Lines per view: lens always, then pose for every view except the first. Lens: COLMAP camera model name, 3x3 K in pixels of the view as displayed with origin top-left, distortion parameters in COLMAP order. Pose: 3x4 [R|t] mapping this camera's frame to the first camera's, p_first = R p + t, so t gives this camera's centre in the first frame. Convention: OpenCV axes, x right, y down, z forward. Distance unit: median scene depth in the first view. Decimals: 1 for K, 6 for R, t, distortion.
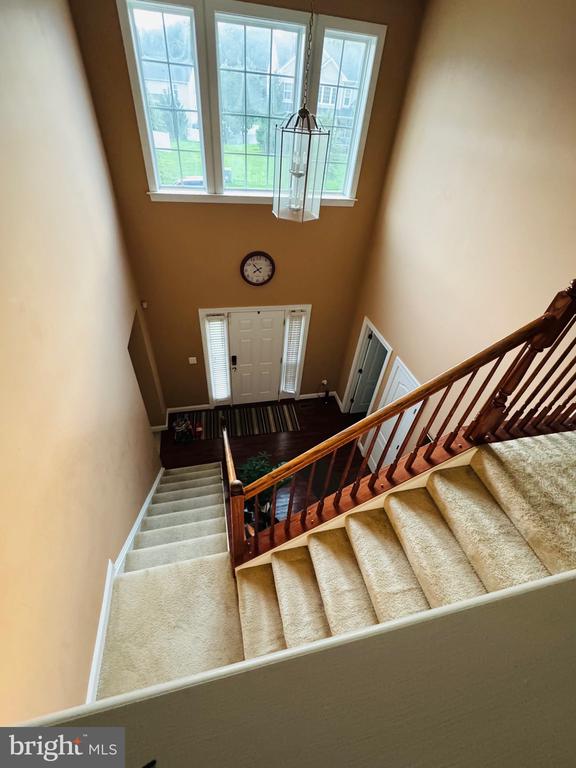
lens RADIAL K [[317.5, 0, 281.7], [0, 317.5, 383.6], [0, 0, 1]] dist [-0.001780, -0.000066]
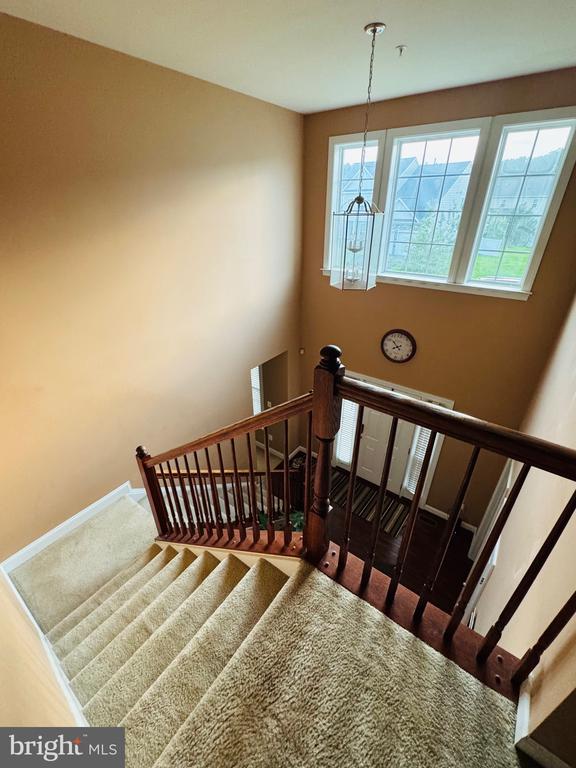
lens RADIAL K [[317.5, 0, 281.7], [0, 317.5, 383.6], [0, 0, 1]] dist [-0.001780, -0.000066]
pose [[0.659244, 0.303421, -0.687992, 0.397186], [-0.453764, 0.890120, -0.042239, -0.052687], [0.599579, 0.340032, 0.724488, 0.110447]]
